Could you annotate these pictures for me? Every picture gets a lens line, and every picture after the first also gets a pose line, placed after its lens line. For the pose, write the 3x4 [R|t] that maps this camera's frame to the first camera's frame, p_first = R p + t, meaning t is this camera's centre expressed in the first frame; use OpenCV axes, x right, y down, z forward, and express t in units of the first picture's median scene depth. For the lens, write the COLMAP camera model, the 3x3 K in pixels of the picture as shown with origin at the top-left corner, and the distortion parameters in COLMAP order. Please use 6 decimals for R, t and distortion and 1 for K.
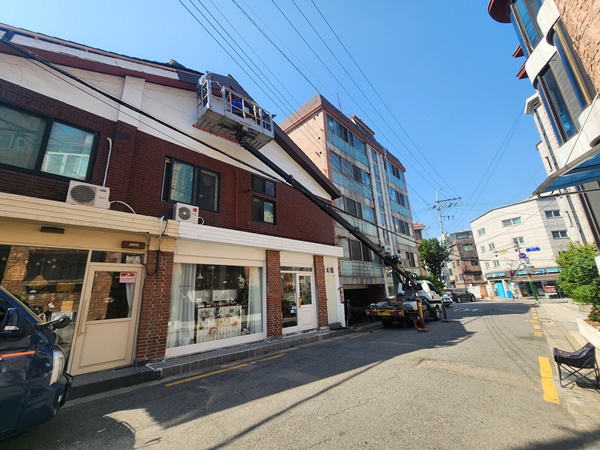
lens RADIAL K [[250.2, 0, 300.0], [0, 250.2, 225.0], [0, 0, 1]] dist [0.000090, -0.000028]
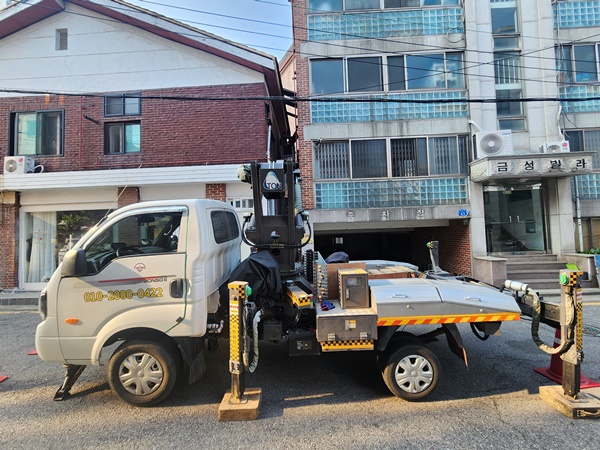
lens RADIAL K [[250.2, 0, 300.0], [0, 250.2, 225.0], [0, 0, 1]] dist [0.000090, -0.000028]
pose [[0.666604, 0.000157, -0.745412, 0.366461], [0.199932, 0.963321, 0.178998, 0.080000], [0.718099, -0.268353, 0.642122, 0.368667]]
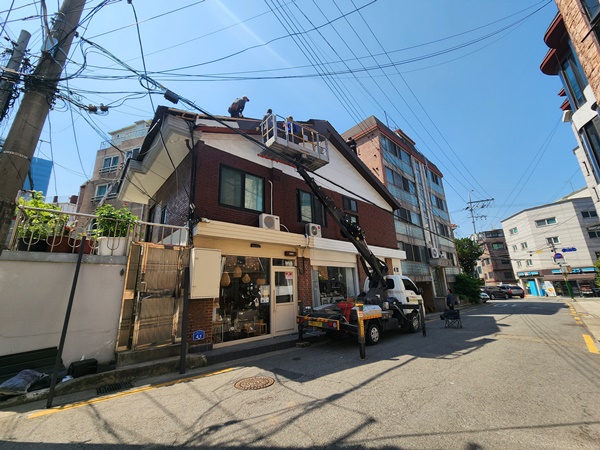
lens RADIAL K [[250.2, 0, 300.0], [0, 250.2, 225.0], [0, 0, 1]] dist [0.000090, -0.000028]
pose [[0.997937, -0.004388, -0.064045, -0.147317], [0.005288, 0.999890, 0.013887, -0.031950], [0.063977, -0.014197, 0.997850, -0.136123]]
